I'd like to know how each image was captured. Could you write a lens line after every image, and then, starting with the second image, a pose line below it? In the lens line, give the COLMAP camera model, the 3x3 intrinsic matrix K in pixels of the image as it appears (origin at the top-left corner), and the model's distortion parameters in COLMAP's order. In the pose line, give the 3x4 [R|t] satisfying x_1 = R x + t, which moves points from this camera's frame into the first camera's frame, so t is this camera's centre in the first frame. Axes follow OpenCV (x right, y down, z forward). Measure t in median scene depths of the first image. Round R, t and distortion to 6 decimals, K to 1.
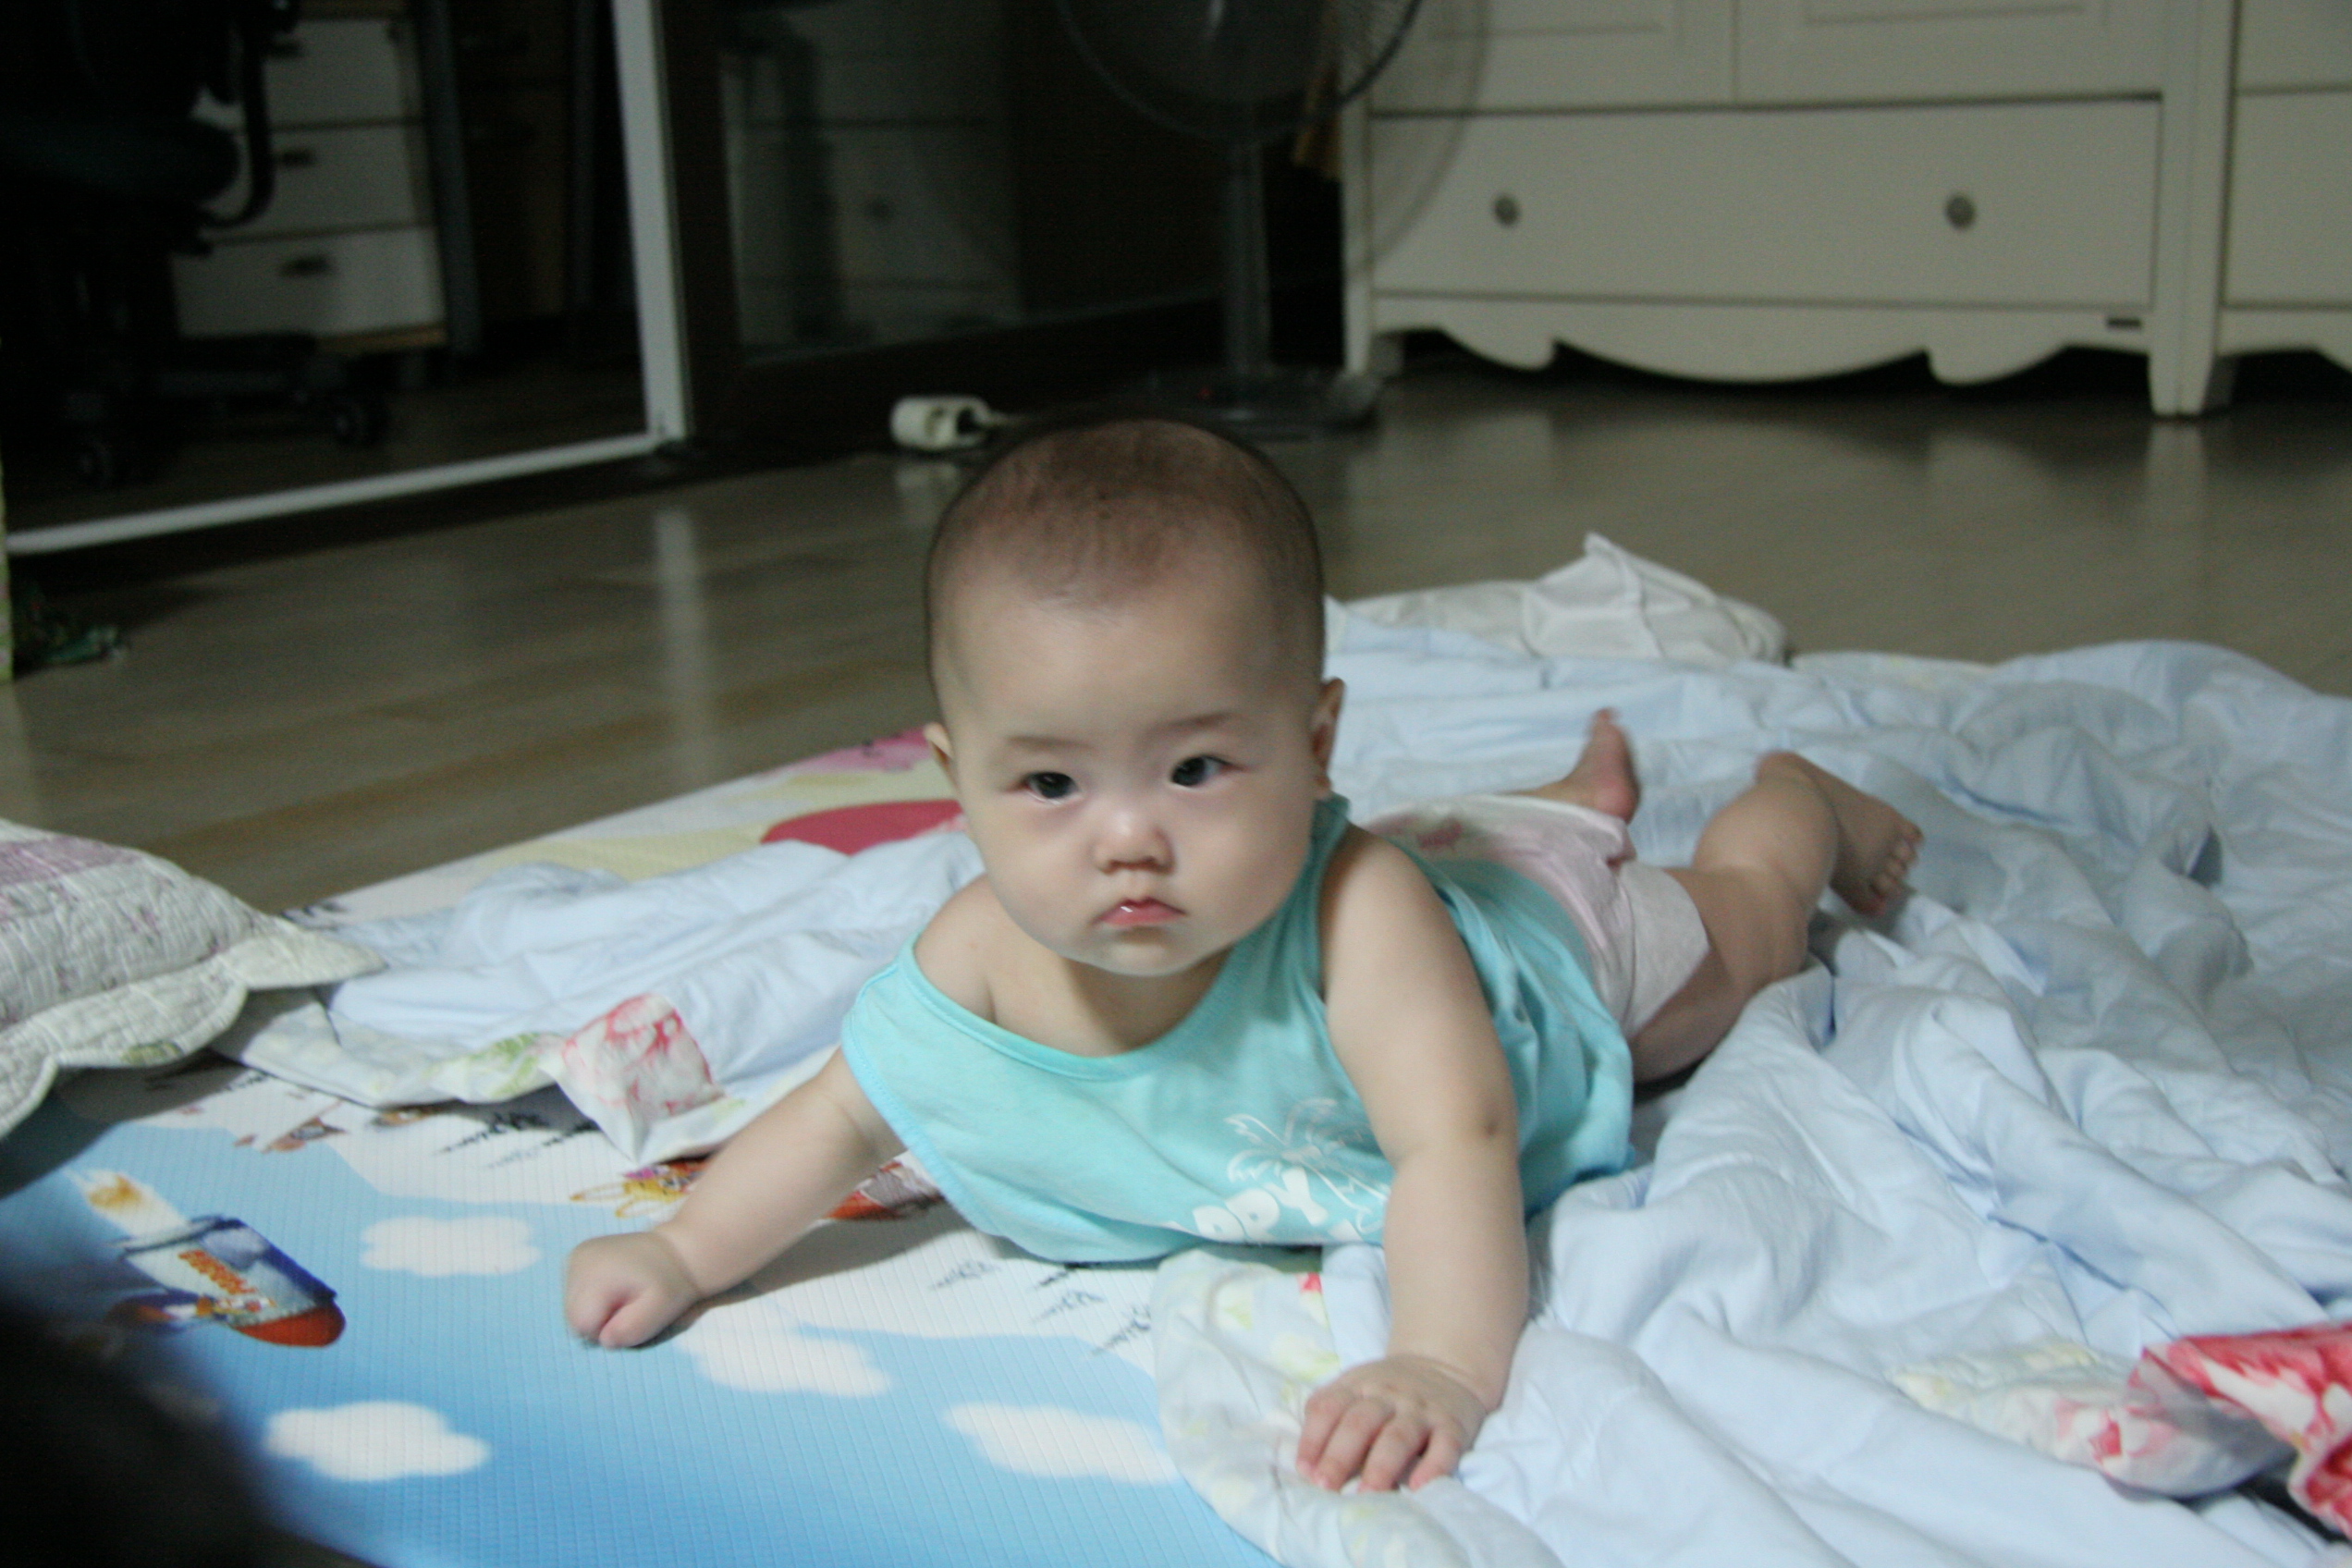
lens RADIAL K [[3173.7, 0, 1181.5], [0, 3173.7, 777.8], [0, 0, 1]] dist [0.113635, 0.000000]
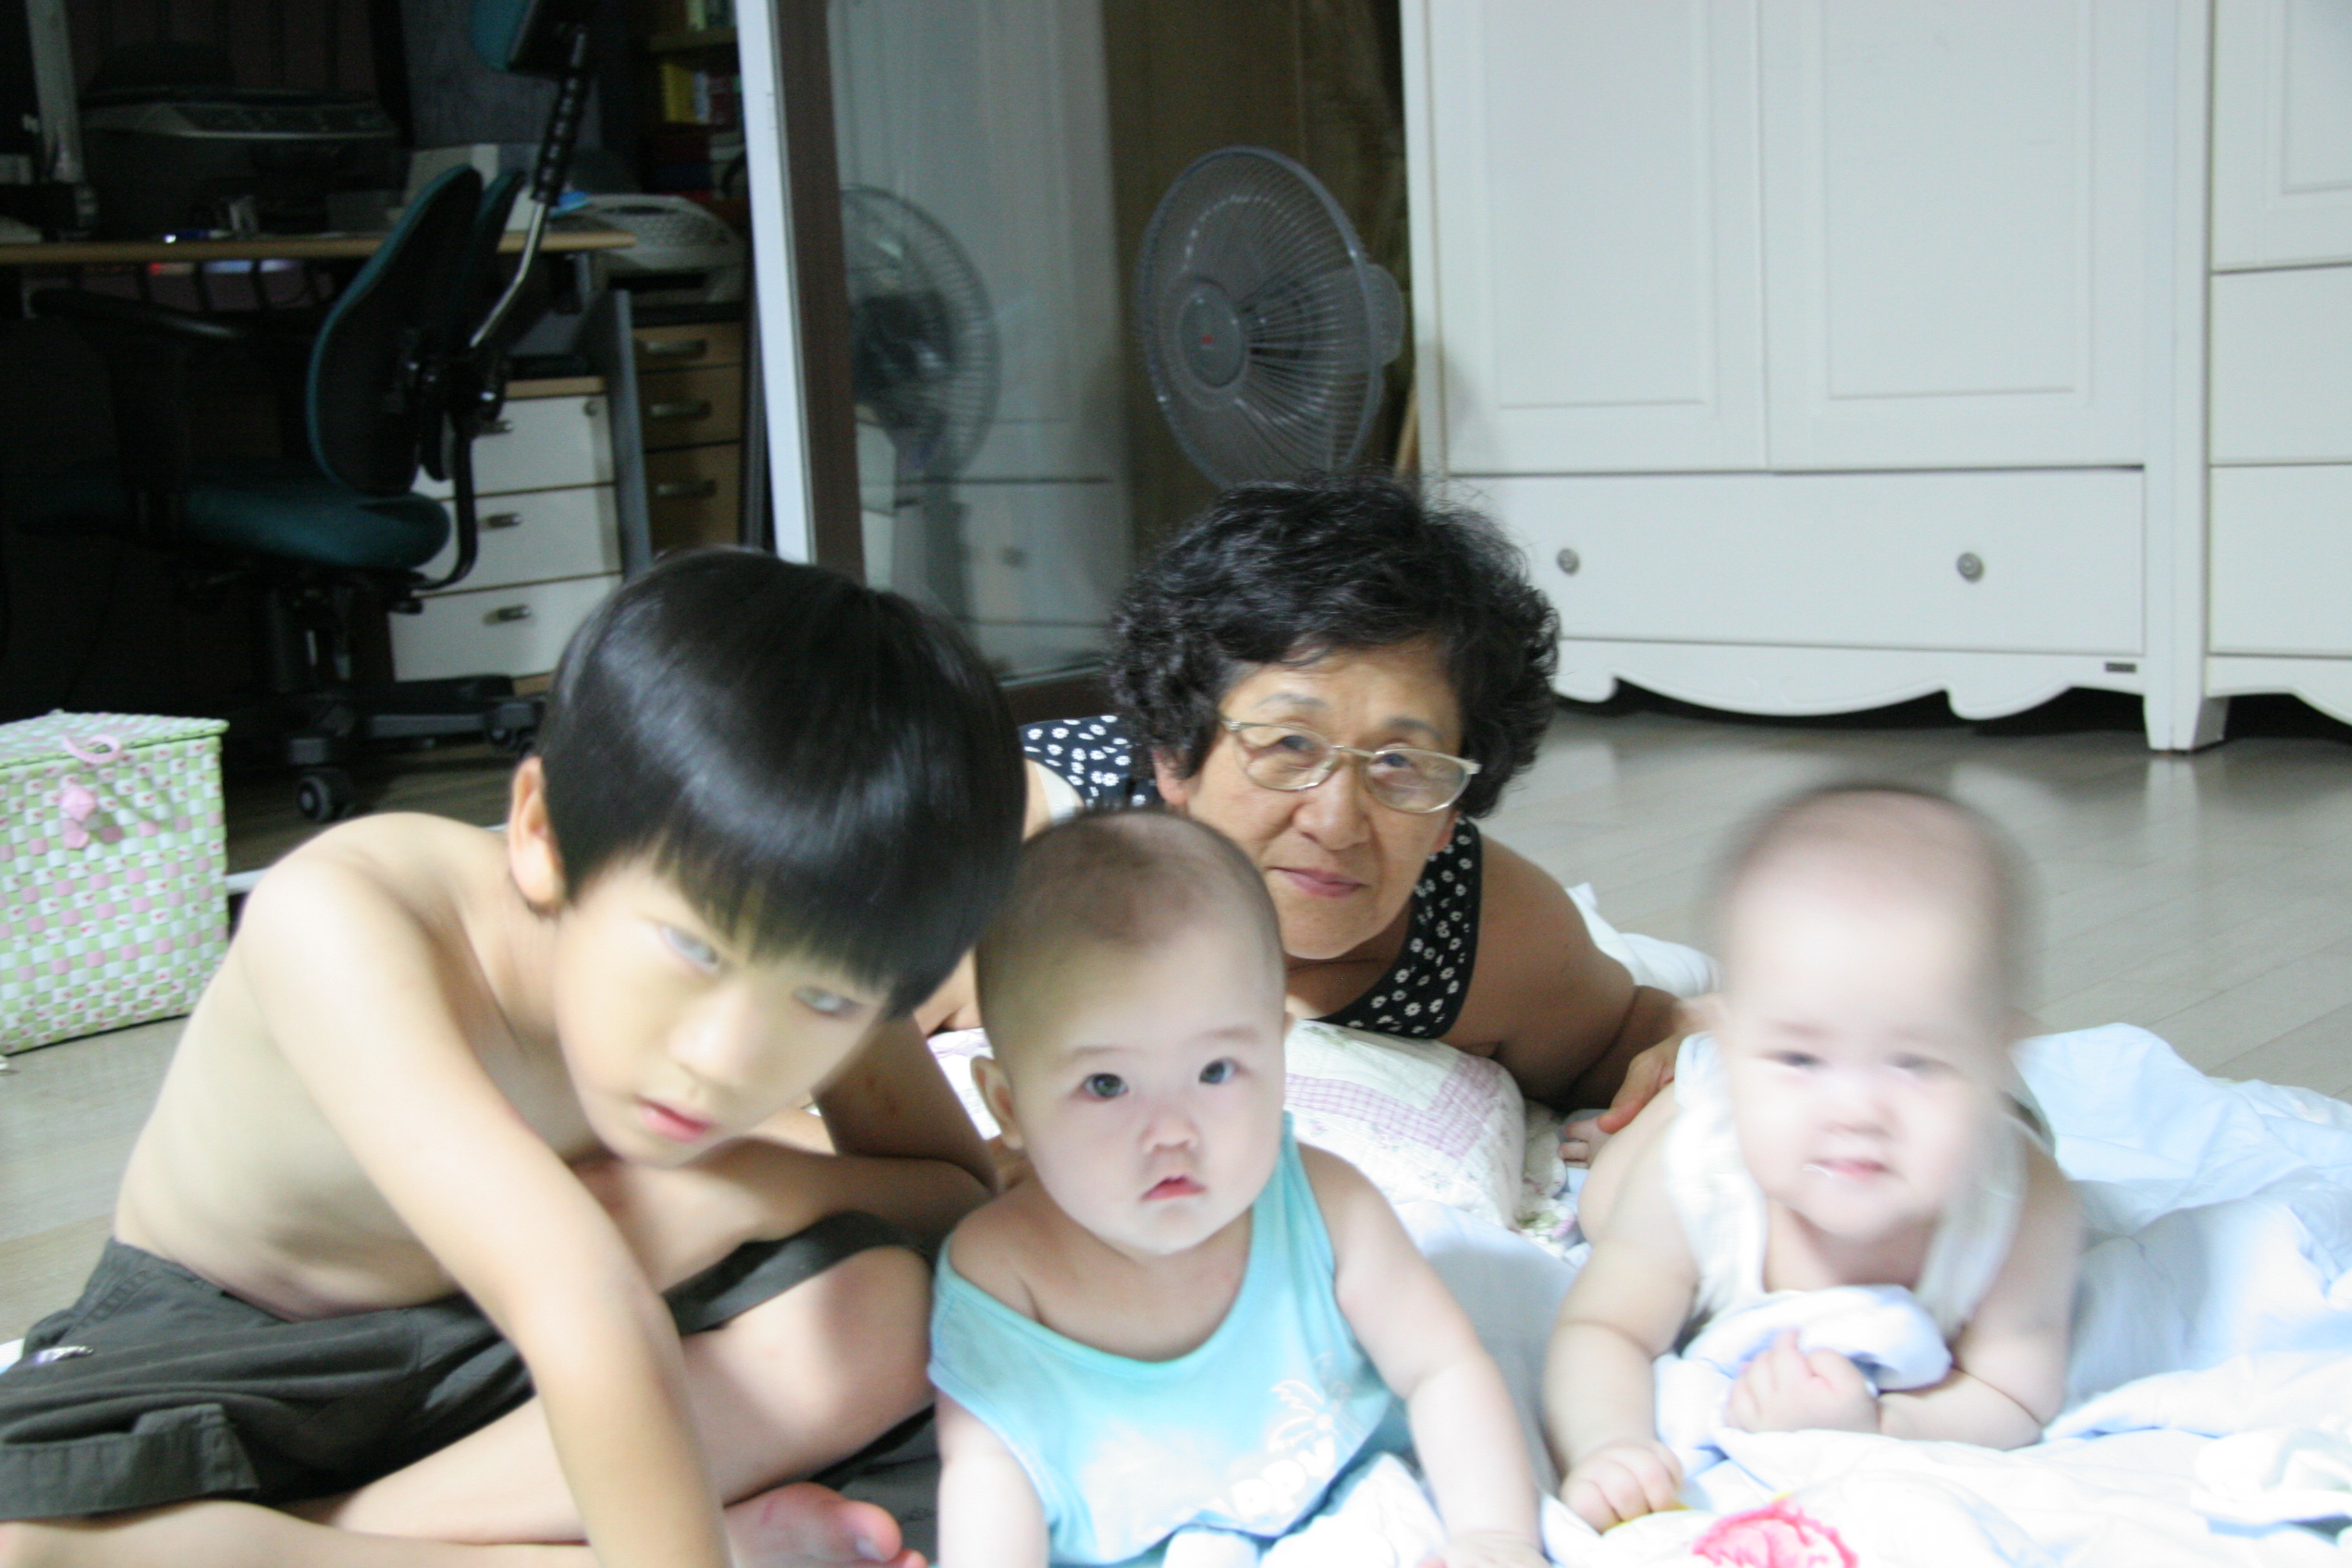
lens RADIAL K [[3173.7, 0, 1167.7], [0, 3173.7, 778.2], [0, 0, 1]] dist [0.113635, 0.000000]
pose [[0.997340, -0.004856, -0.072730, 0.042261], [-0.001319, 0.996413, -0.084612, -0.009456], [0.072880, 0.084483, 0.993756, -0.095263]]
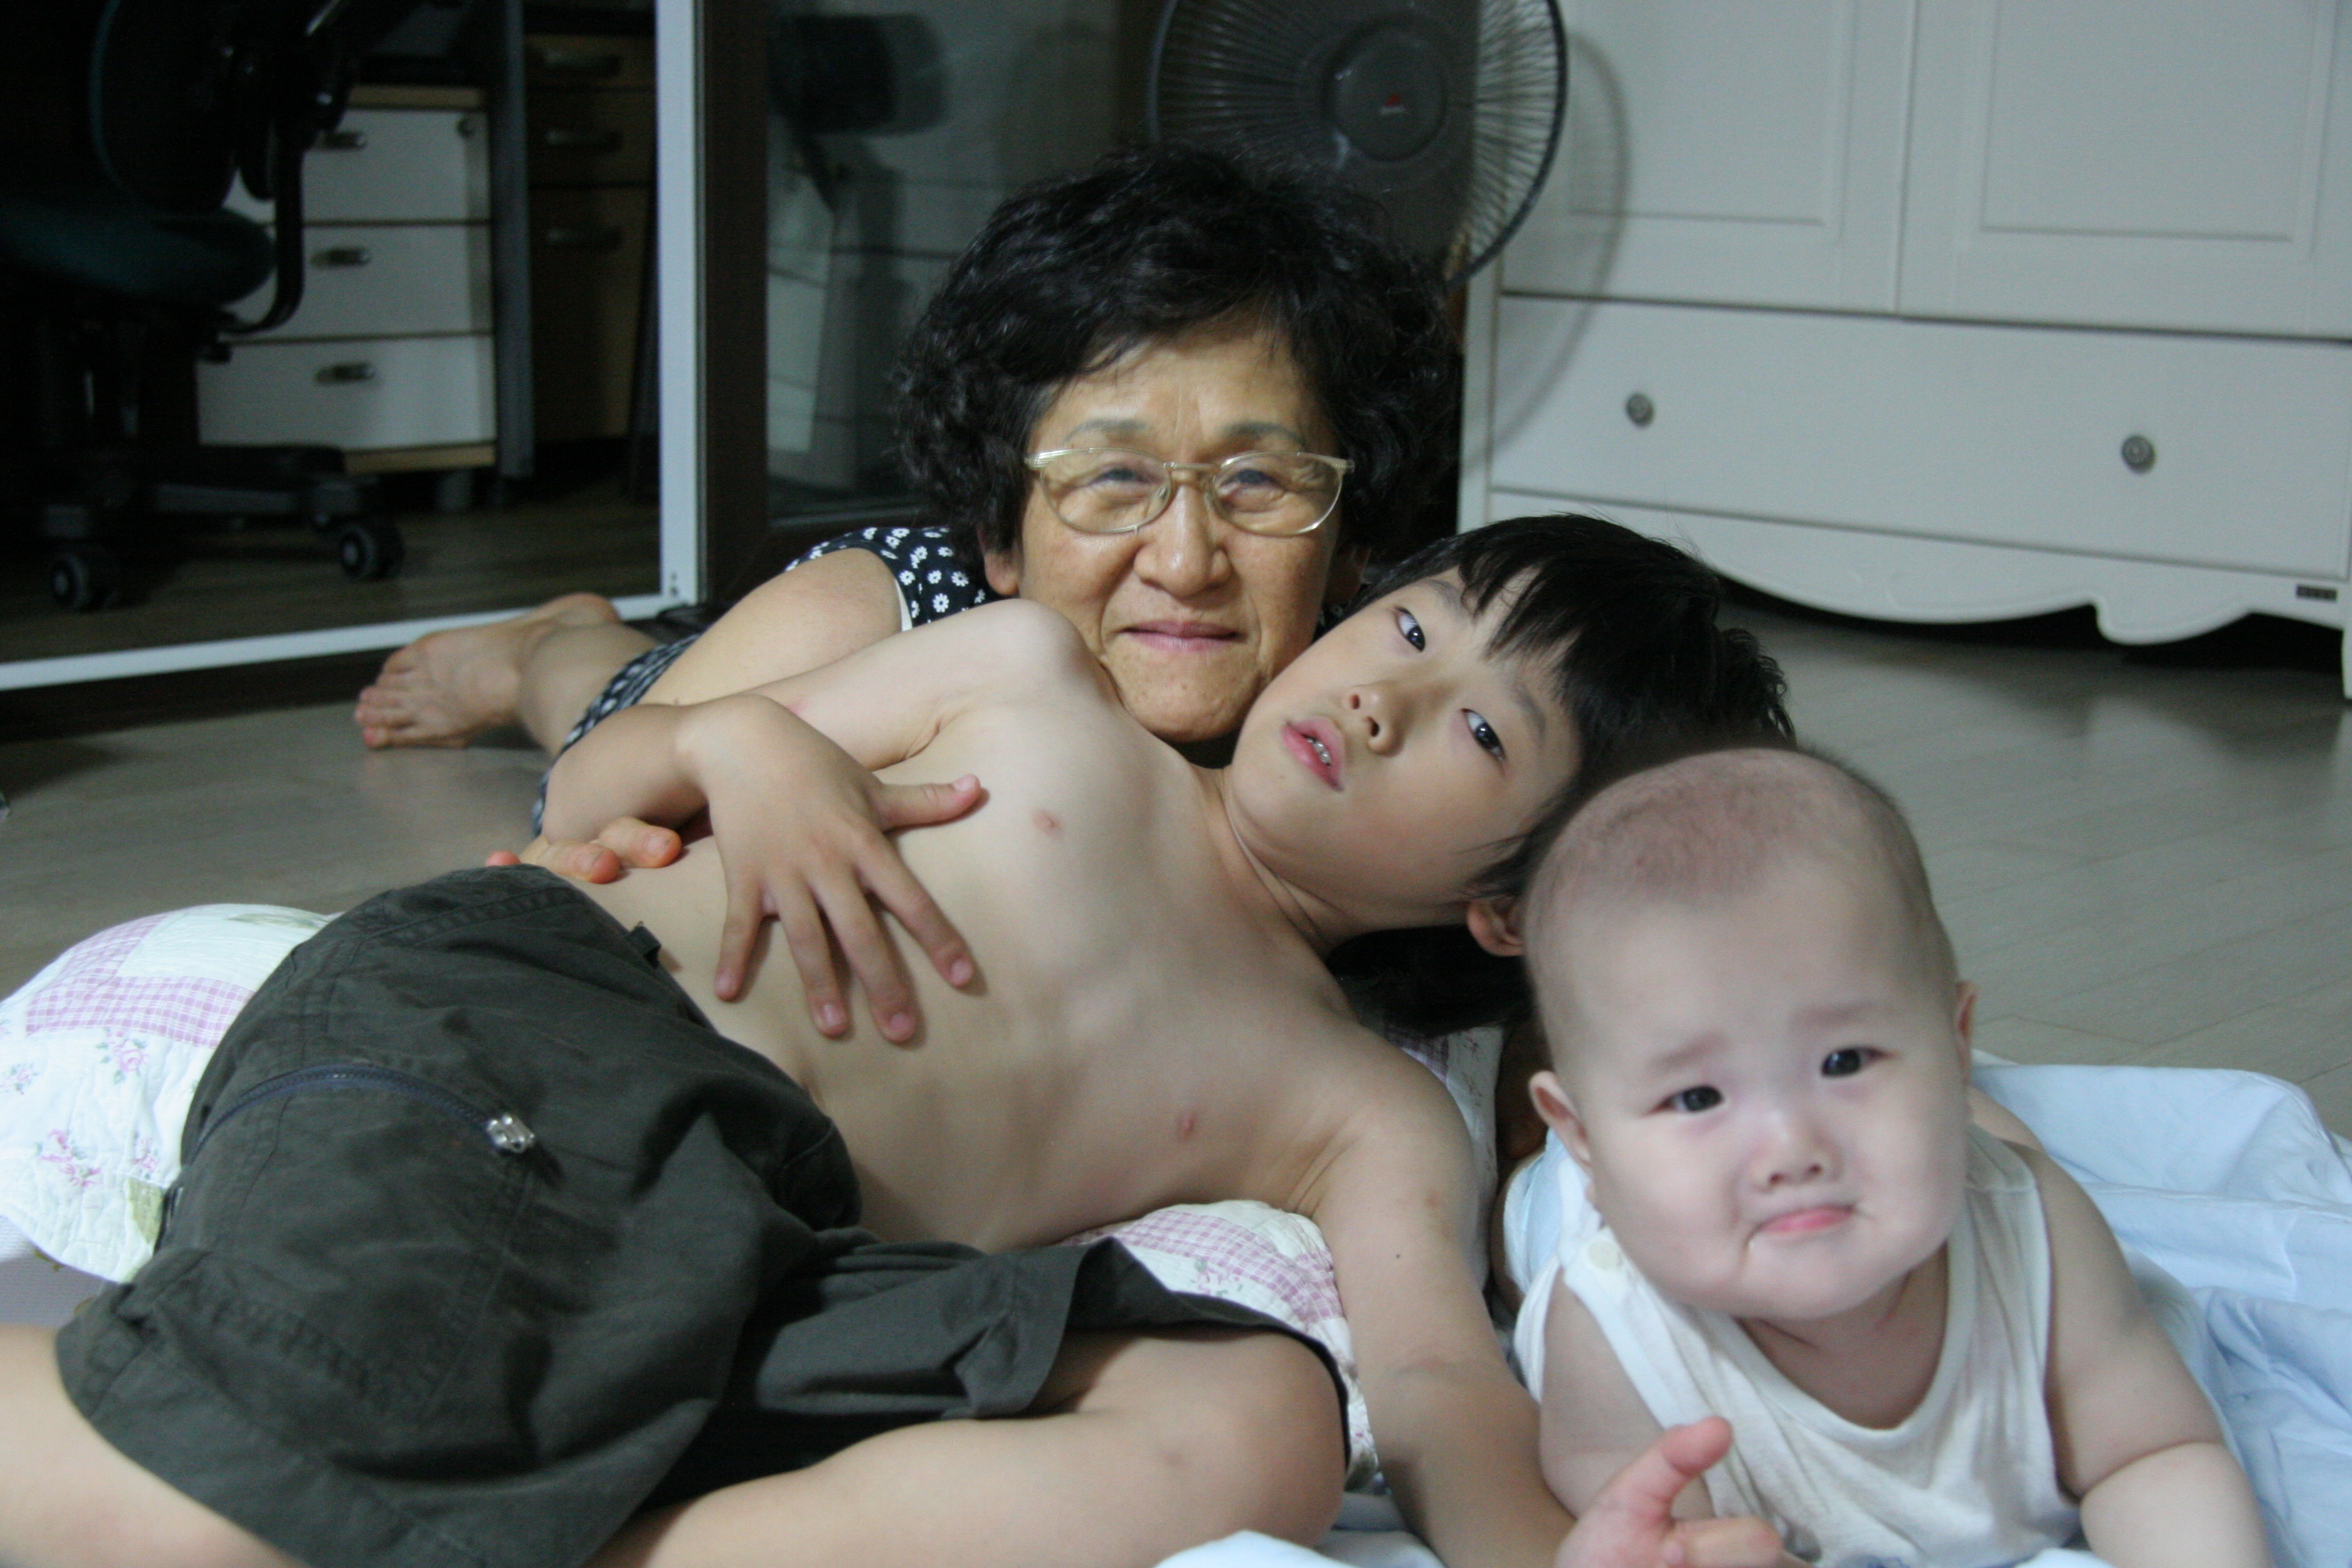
lens RADIAL K [[3593.2, 0, 1176.5], [0, 3593.2, 775.1], [0, 0, 1]] dist [0.162696, 0.000000]
pose [[0.994531, 0.074781, -0.072905, 0.052591], [-0.077921, 0.996107, -0.041226, -0.023288], [0.069538, 0.046681, 0.996486, -0.012014]]
